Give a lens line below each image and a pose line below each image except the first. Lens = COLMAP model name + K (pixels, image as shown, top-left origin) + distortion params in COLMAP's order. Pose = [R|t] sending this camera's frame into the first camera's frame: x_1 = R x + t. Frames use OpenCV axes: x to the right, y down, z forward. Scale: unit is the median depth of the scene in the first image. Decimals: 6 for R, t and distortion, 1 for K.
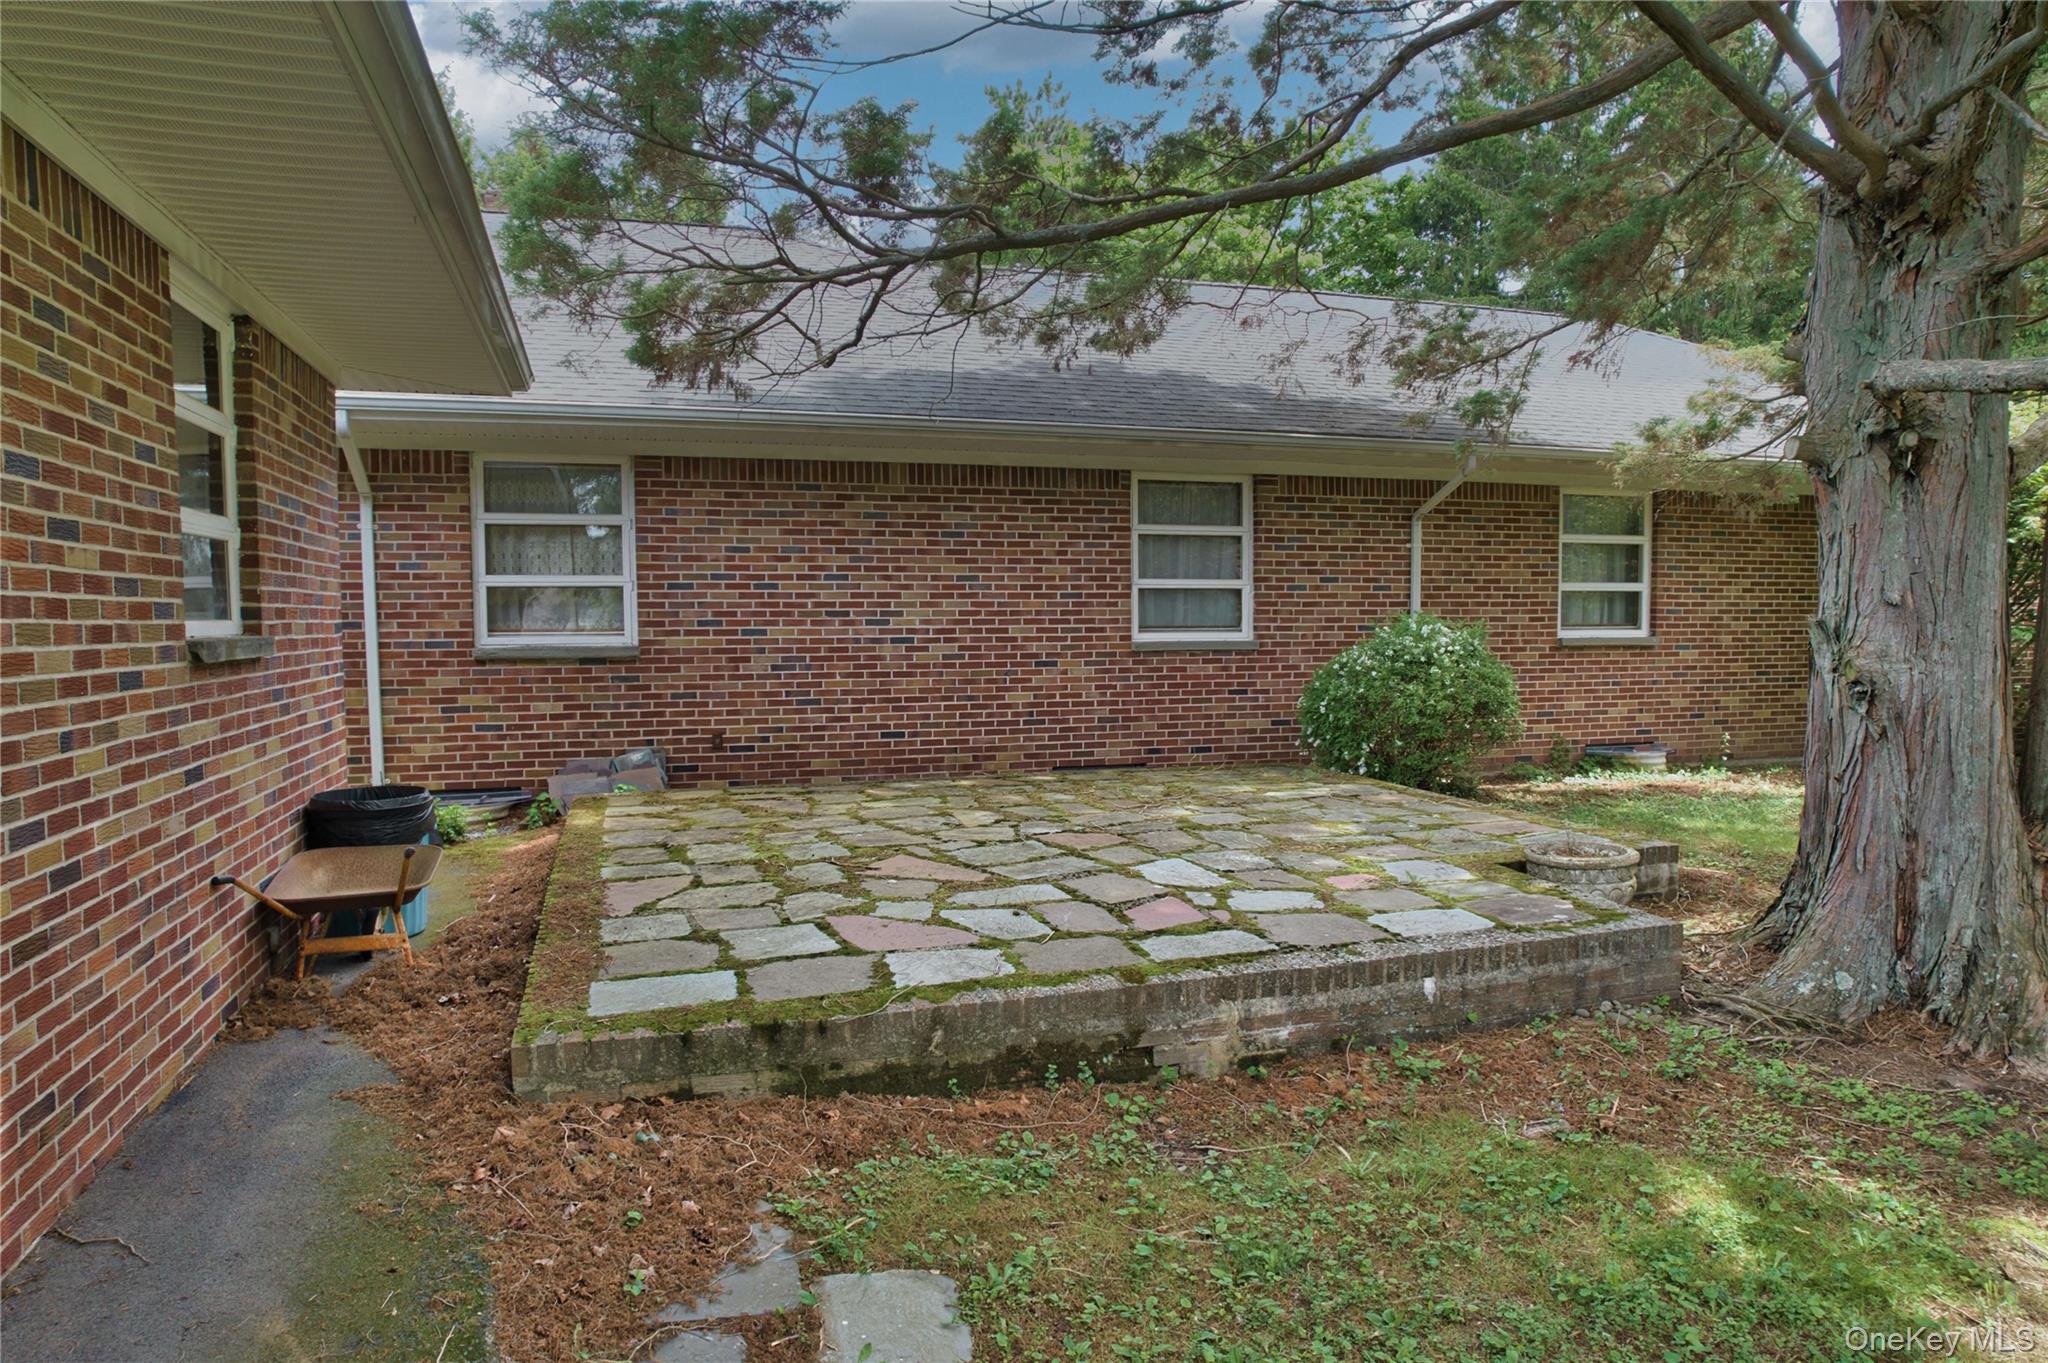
lens RADIAL K [[1313.7, 0, 1032.1], [0, 1313.7, 703.1], [0, 0, 1]] dist [-0.080286, 0.069768]
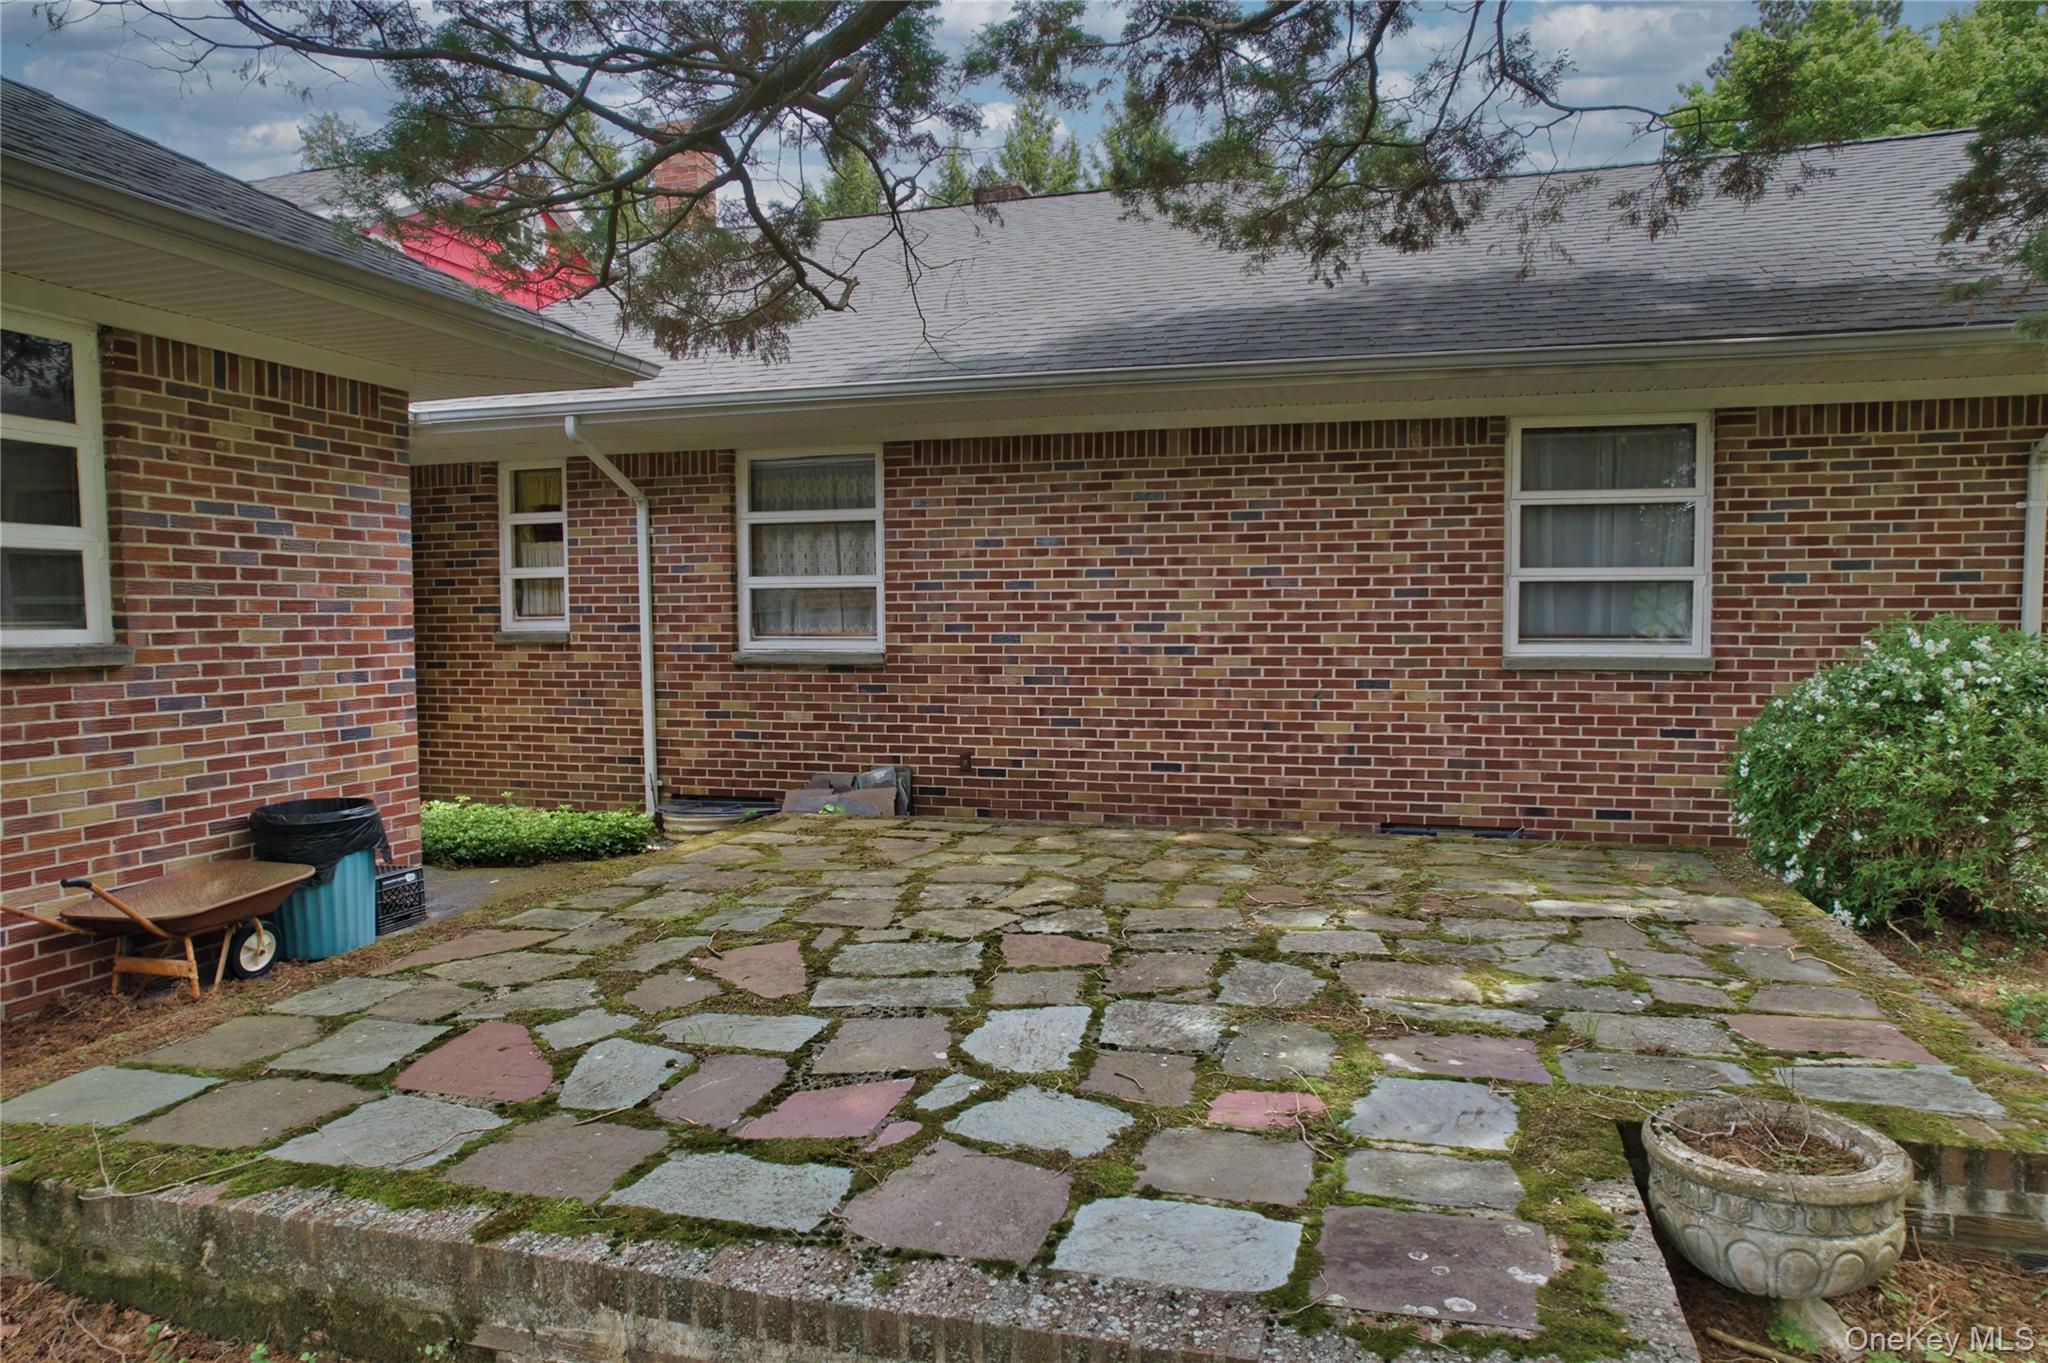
lens RADIAL K [[1313.7, 0, 1032.1], [0, 1313.7, 703.1], [0, 0, 1]] dist [-0.080286, 0.069768]
pose [[0.829703, 0.037515, -0.556944, 0.279709], [-0.035449, 0.999266, 0.014499, -0.024523], [0.557079, 0.007714, 0.830424, 0.289627]]
